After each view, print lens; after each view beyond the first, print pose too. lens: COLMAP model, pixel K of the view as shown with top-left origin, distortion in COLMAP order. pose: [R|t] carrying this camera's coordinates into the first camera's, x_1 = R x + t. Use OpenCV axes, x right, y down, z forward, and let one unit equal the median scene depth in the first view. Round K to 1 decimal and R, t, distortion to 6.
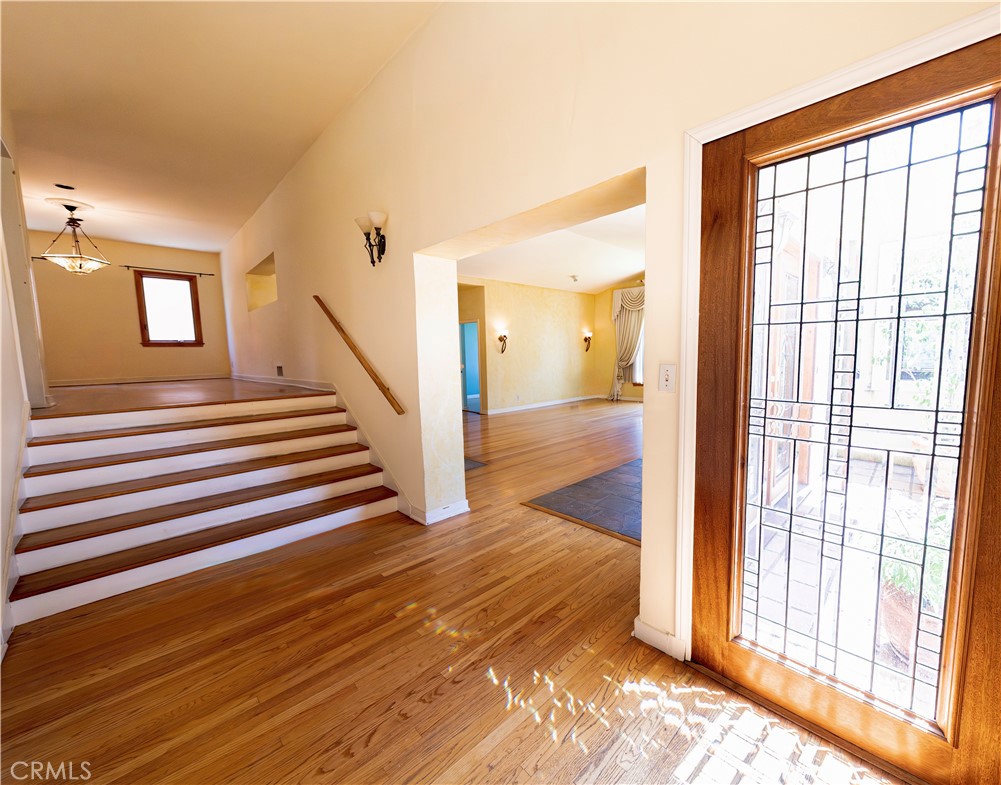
lens RADIAL K [[403.1, 0, 508.5], [0, 403.1, 393.7], [0, 0, 1]] dist [0.001381, 0.000075]
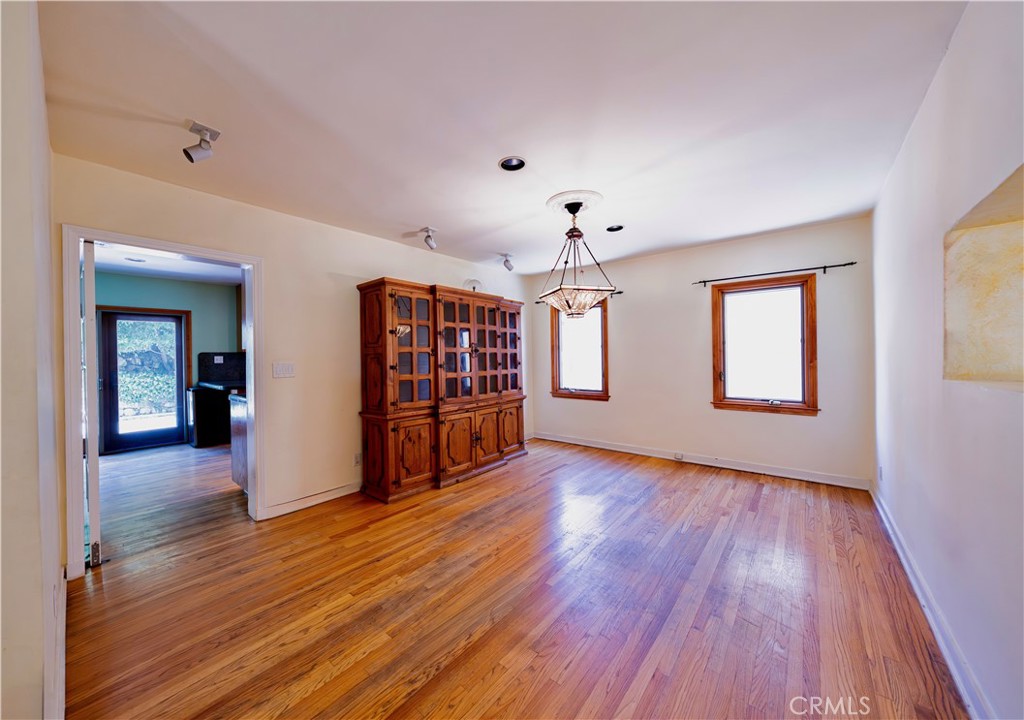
lens RADIAL K [[365.3, 0, 516.9], [0, 365.3, 356.4], [0, 0, 1]] dist [-0.001048, -0.000025]
pose [[0.132064, 0.022511, -0.990986, -0.389727], [-0.091860, 0.995718, 0.010376, -0.168031], [0.986976, 0.089662, 0.133566, 0.610249]]
